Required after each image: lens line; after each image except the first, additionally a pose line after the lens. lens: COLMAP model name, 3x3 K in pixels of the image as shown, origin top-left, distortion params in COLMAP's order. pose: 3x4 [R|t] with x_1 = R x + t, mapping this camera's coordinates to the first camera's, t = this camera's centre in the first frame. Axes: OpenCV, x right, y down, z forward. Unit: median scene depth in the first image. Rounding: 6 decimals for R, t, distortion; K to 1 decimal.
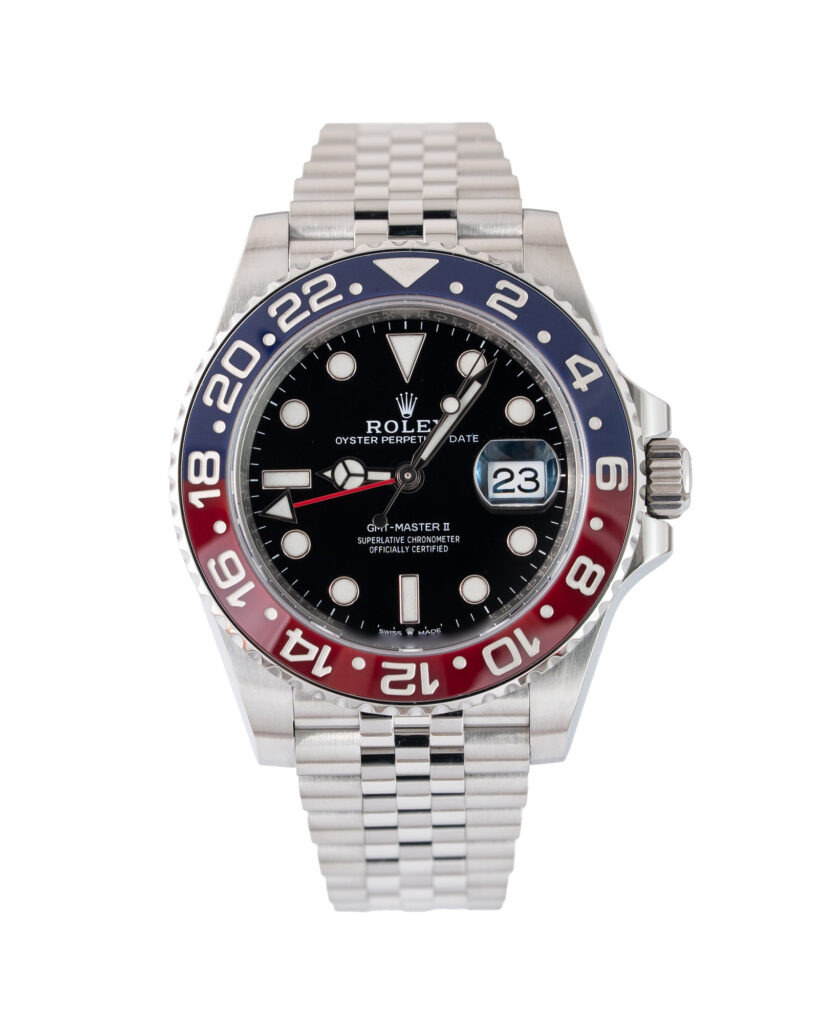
lens RADIAL K [[4444.8, 0, 409.5], [0, 4444.8, 512.0], [0, 0, 1]] dist [-0.127319, -0.986203]
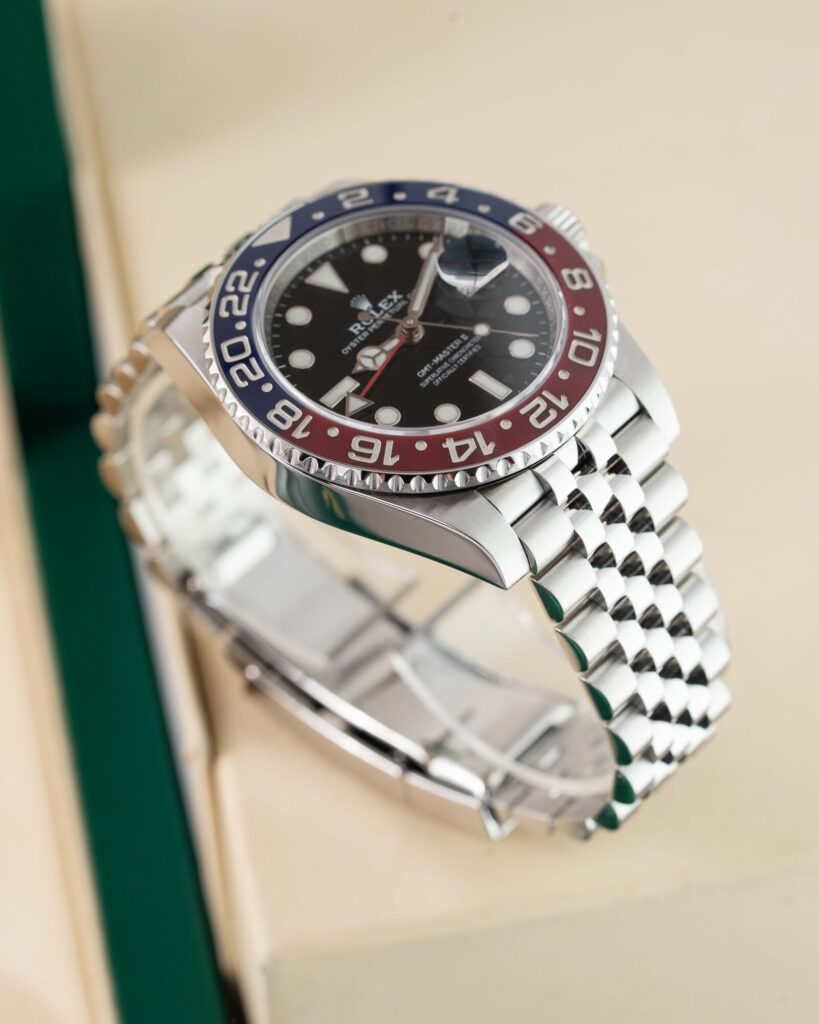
lens RADIAL K [[4444.8, 0, 409.5], [0, 4444.8, 512.0], [0, 0, 1]] dist [-0.127319, -0.986203]
pose [[0.667674, -0.561201, 0.489147, -0.589674], [0.739580, 0.575087, -0.349709, 0.421512], [-0.085045, 0.595255, 0.799024, 0.109455]]
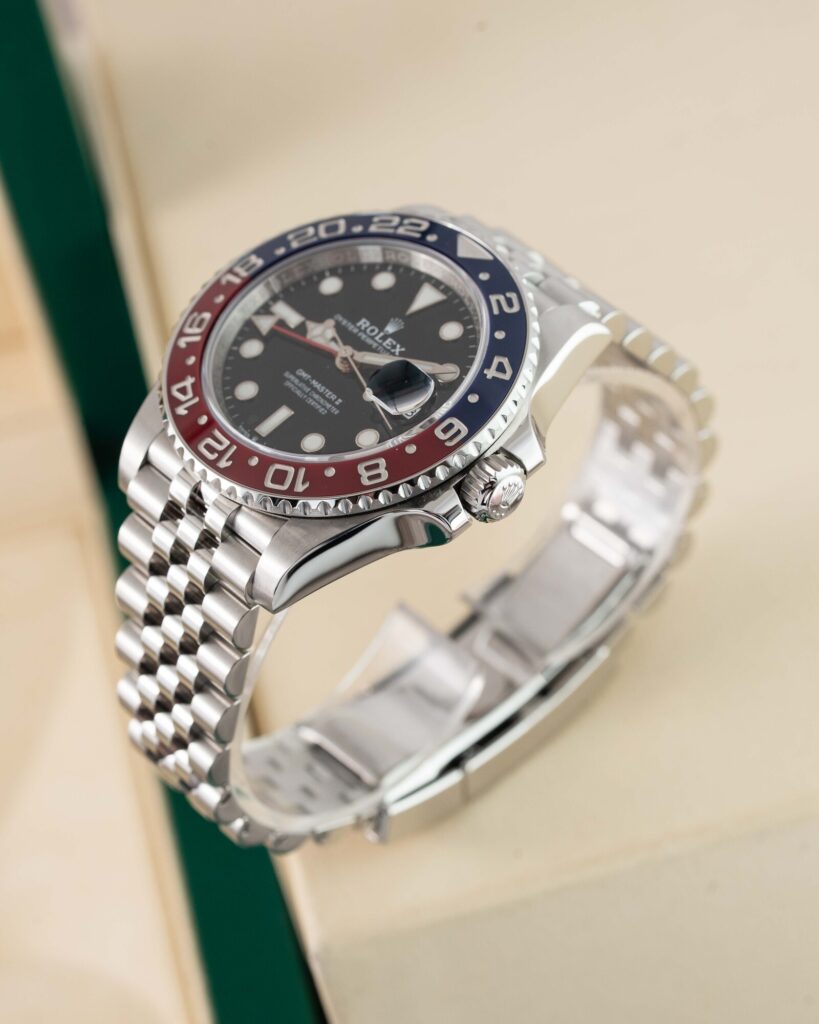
lens RADIAL K [[4444.8, 0, 409.5], [0, 4444.8, 512.0], [0, 0, 1]] dist [-0.127319, -0.986203]
pose [[0.632237, 0.518468, -0.575731, 0.737610], [-0.724128, 0.659687, -0.201126, 0.254142], [0.275525, 0.544063, 0.792516, 0.057573]]
